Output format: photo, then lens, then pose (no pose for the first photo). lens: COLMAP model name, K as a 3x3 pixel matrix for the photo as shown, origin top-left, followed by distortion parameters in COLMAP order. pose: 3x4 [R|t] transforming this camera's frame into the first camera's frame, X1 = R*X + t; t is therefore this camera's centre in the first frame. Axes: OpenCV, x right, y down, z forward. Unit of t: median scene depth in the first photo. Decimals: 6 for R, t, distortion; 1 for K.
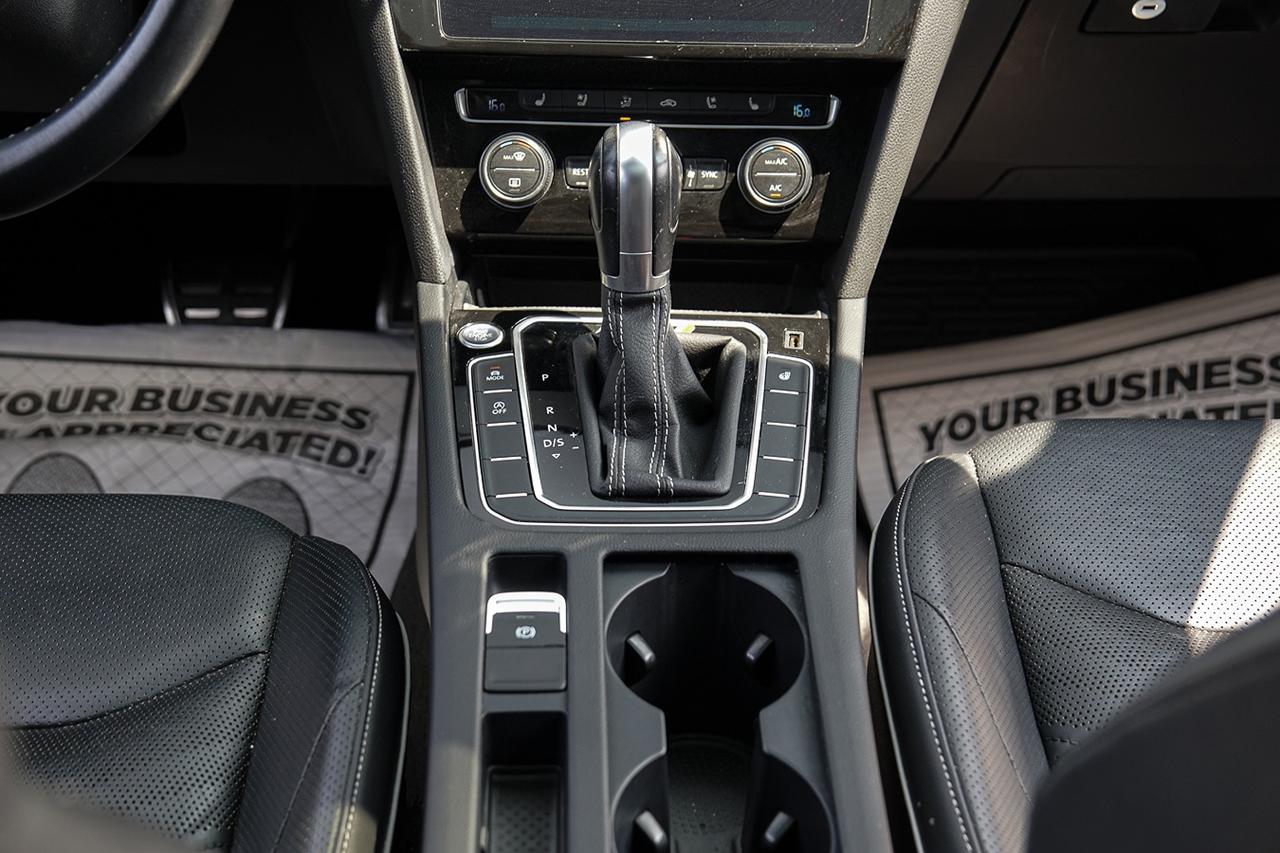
lens RADIAL K [[1811.9, 0, 640.0], [0, 1811.9, 426.5], [0, 0, 1]] dist [0.118658, 0.116008]
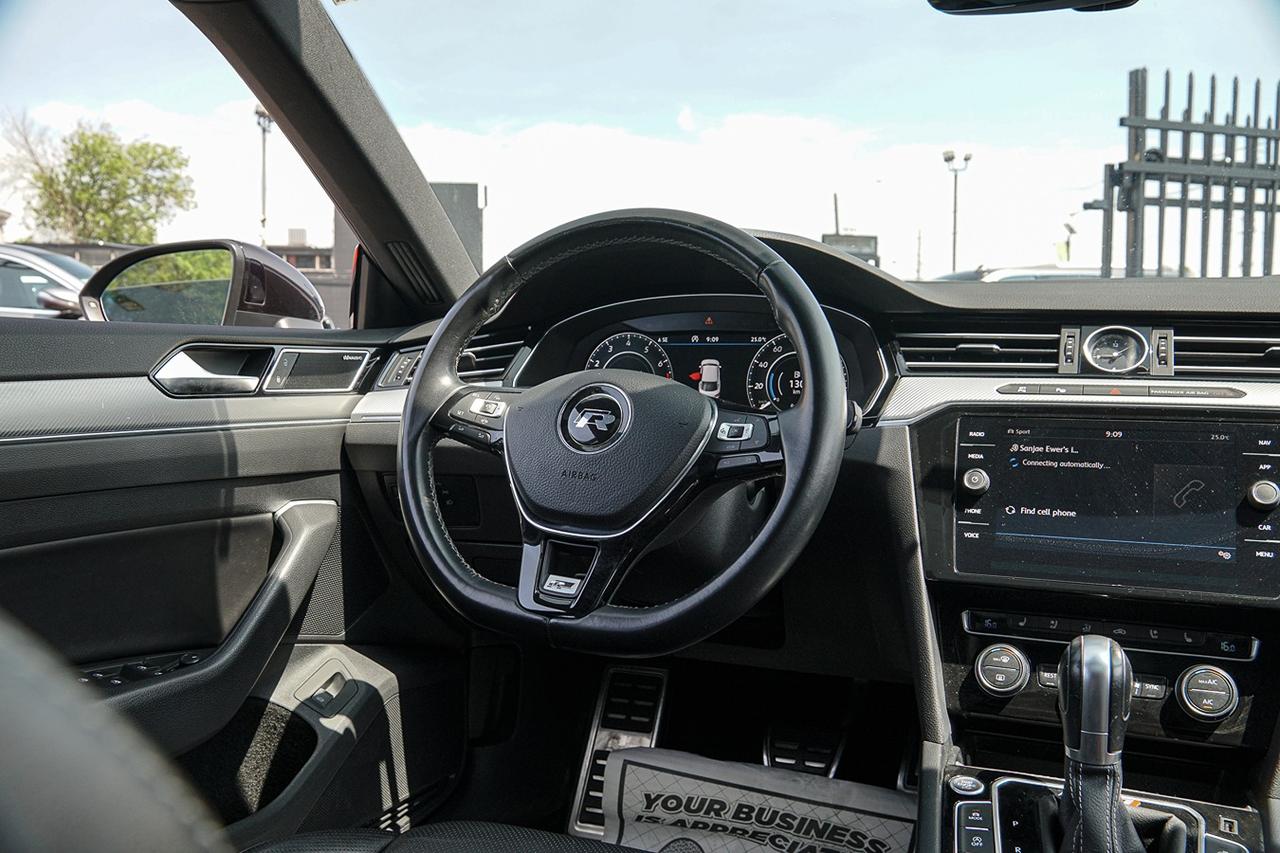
lens RADIAL K [[998.9, 0, 640.0], [0, 998.9, 426.5], [0, 0, 1]] dist [-0.120514, 0.085298]
pose [[0.911120, 0.013464, -0.411921, -0.014512], [-0.182239, 0.909611, -0.373359, 0.020939], [0.369661, 0.415243, 0.831218, 0.196274]]
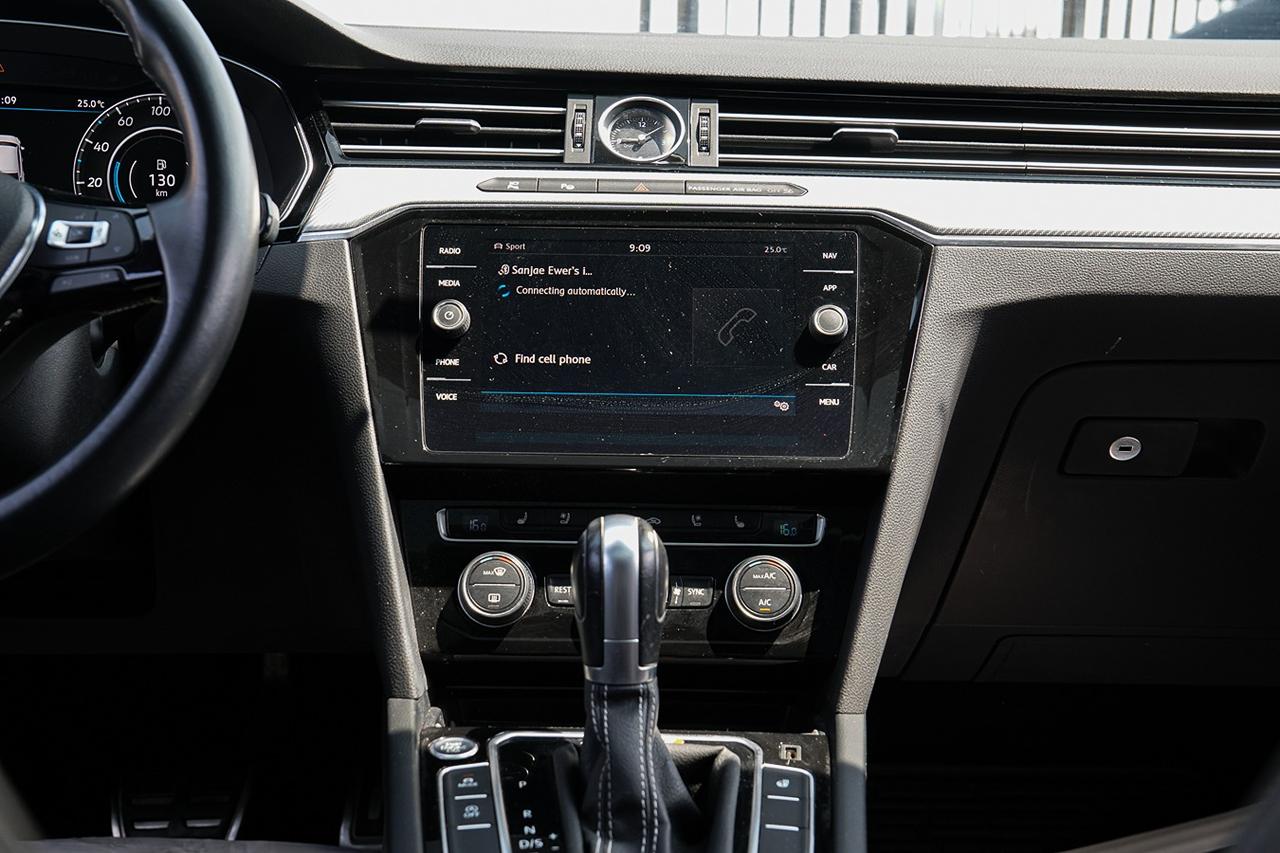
lens RADIAL K [[1811.9, 0, 640.0], [0, 1811.9, 426.5], [0, 0, 1]] dist [0.118658, 0.116008]
pose [[0.999883, -0.002236, 0.015120, -0.006037], [0.007580, 0.931553, -0.363525, 0.132262], [-0.013273, 0.363598, 0.931462, 0.069718]]
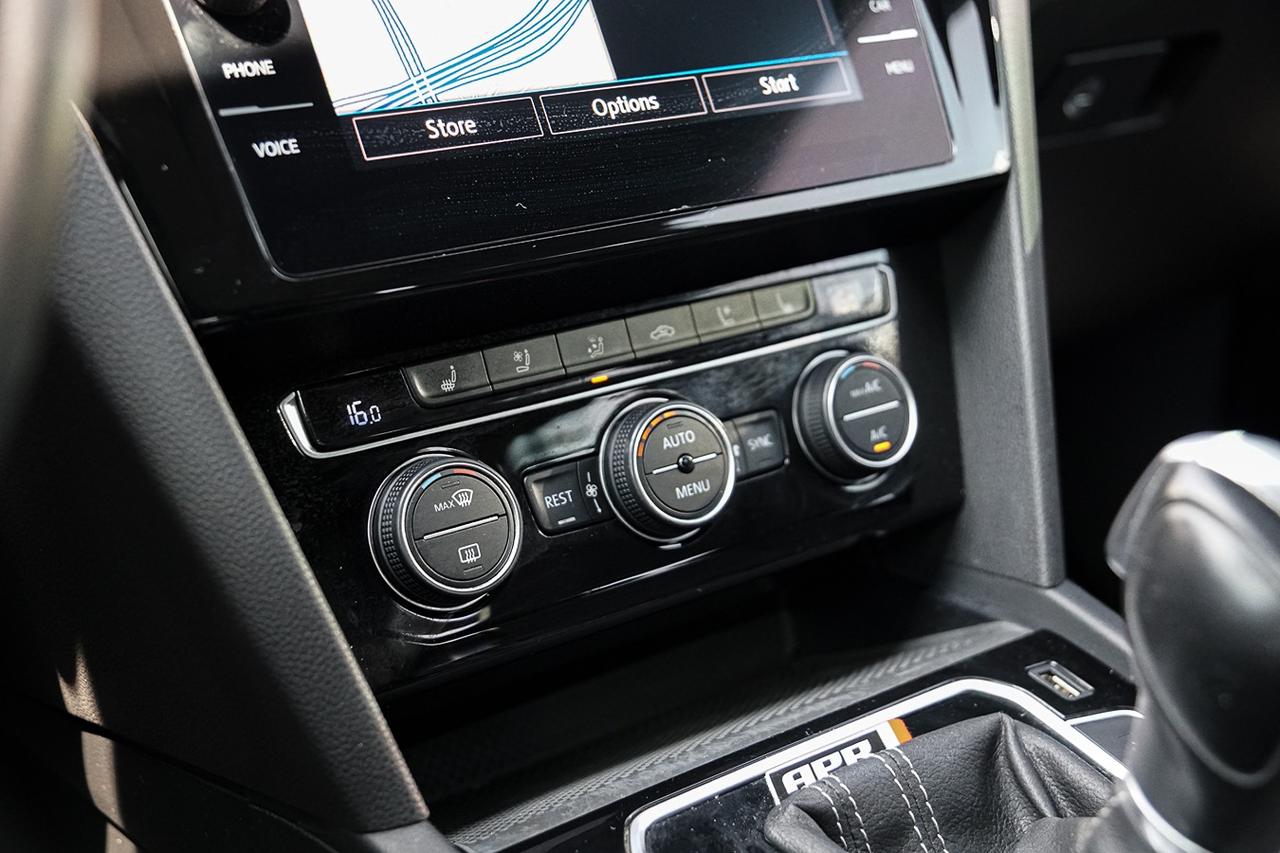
lens RADIAL K [[1616.8, 0, 639.3], [0, 1616.8, 460.4], [0, 0, 1]] dist [-0.001048, 0.034184]
pose [[0.802737, -0.242195, 0.544936, -0.256010], [0.324881, 0.943909, -0.059060, -0.118964], [-0.500066, 0.224449, 0.836395, 0.629266]]
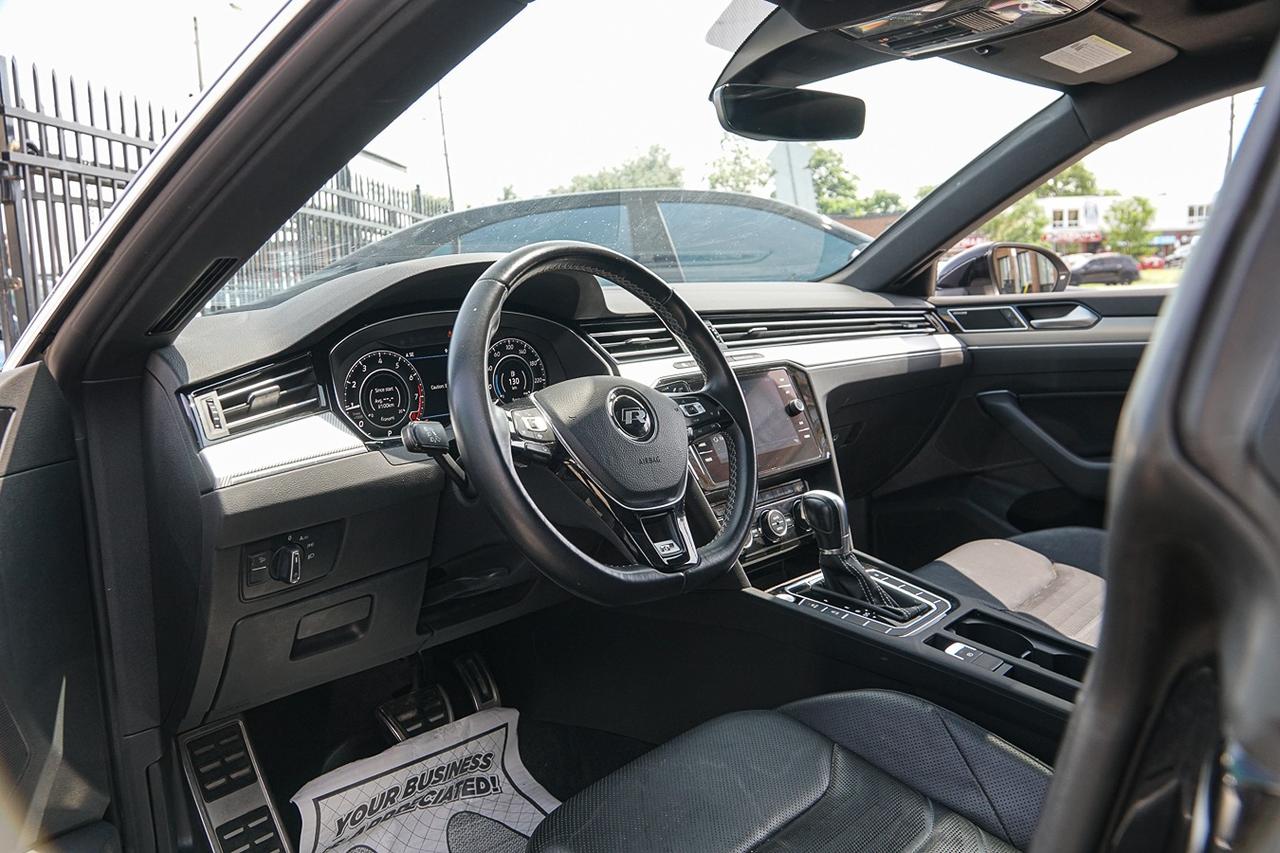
lens RADIAL K [[998.9, 0, 640.0], [0, 998.9, 426.5], [0, 0, 1]] dist [-0.120514, 0.085298]
pose [[0.683311, -0.150040, 0.714544, -1.033780], [0.403840, 0.892995, -0.198677, -0.066629], [-0.608275, 0.424319, 0.670786, 0.184999]]
